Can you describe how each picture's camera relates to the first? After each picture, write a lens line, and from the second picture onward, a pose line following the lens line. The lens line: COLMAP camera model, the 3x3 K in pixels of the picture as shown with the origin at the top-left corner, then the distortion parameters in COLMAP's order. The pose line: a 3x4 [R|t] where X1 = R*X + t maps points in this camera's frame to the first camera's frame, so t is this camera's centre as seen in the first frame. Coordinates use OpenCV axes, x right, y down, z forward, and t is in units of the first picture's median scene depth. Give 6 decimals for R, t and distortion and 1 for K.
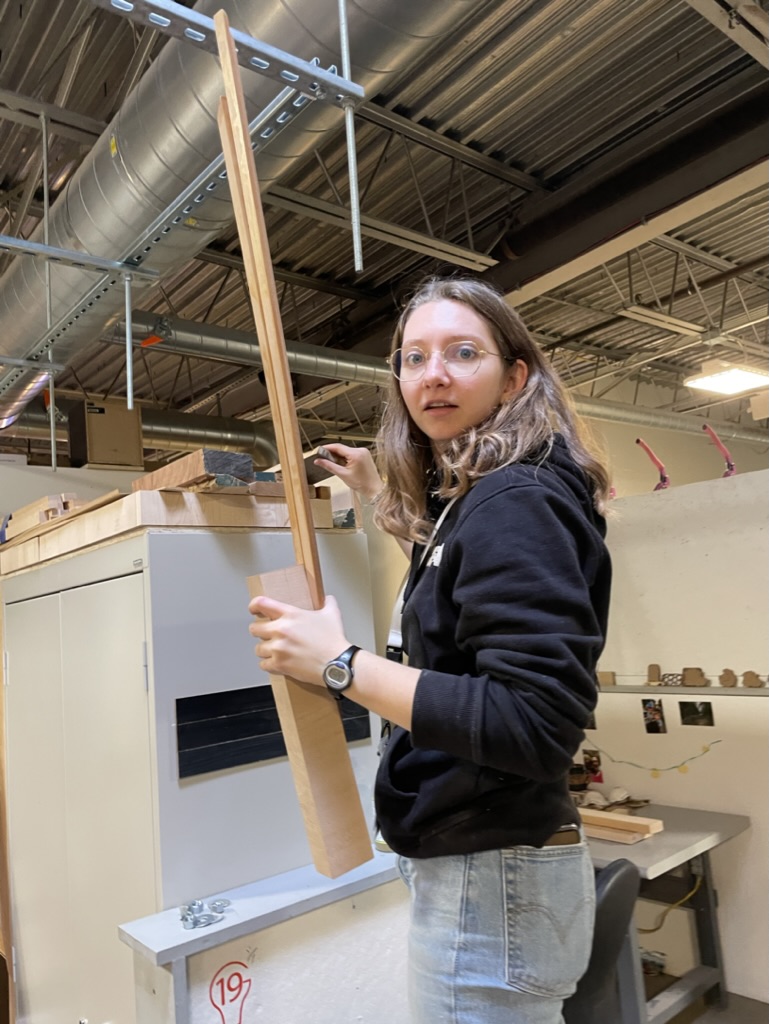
lens RADIAL K [[783.2, 0, 386.4], [0, 783.2, 516.4], [0, 0, 1]] dist [0.074785, -0.117076]
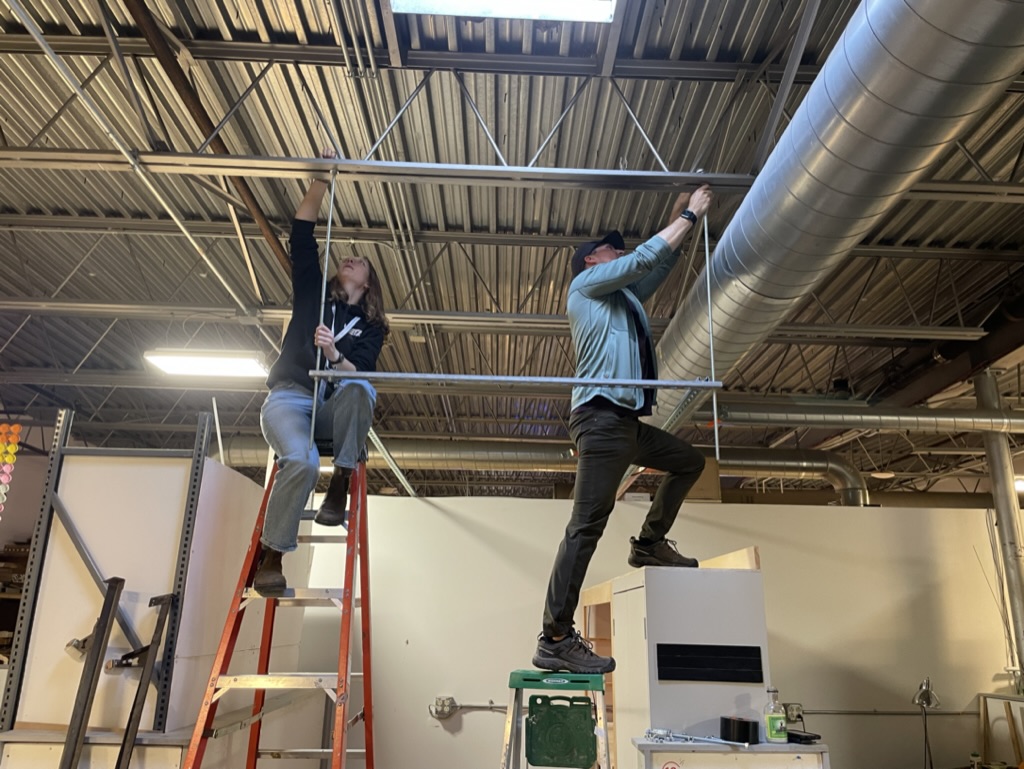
lens RADIAL K [[783.2, 0, 512.0], [0, 783.2, 384.5], [0, 0, 1]] dist [0.074785, -0.117076]
pose [[0.781064, -0.088693, -0.618120, 0.305395], [0.002247, 0.990255, -0.139250, -0.071976], [0.624447, 0.107374, 0.773651, -0.388938]]
